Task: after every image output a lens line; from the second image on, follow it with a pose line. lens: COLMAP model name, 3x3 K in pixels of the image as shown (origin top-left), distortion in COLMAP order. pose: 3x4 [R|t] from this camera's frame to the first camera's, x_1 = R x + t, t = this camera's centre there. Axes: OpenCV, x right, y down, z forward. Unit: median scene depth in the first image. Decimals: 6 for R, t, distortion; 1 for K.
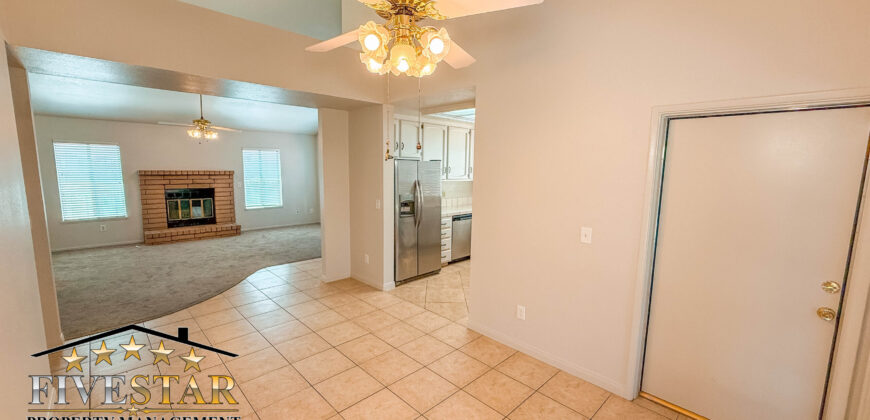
lens RADIAL K [[347.6, 0, 433.9], [0, 347.6, 210.2], [0, 0, 1]] dist [-0.002643, 0.000164]
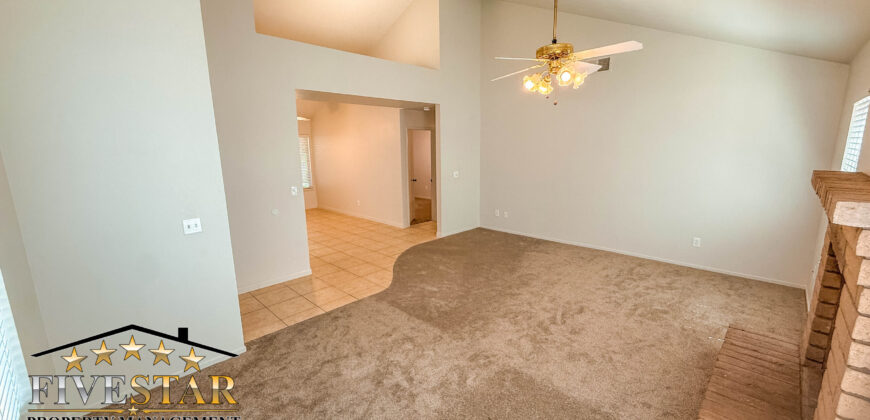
lens RADIAL K [[347.6, 0, 432.5], [0, 347.6, 209.0], [0, 0, 1]] dist [-0.002643, 0.000164]
pose [[-0.999976, 0.000126, 0.006938, -0.483873], [0.002253, 0.951562, 0.307448, -0.187442], [-0.006563, 0.307456, -0.951540, 1.359090]]
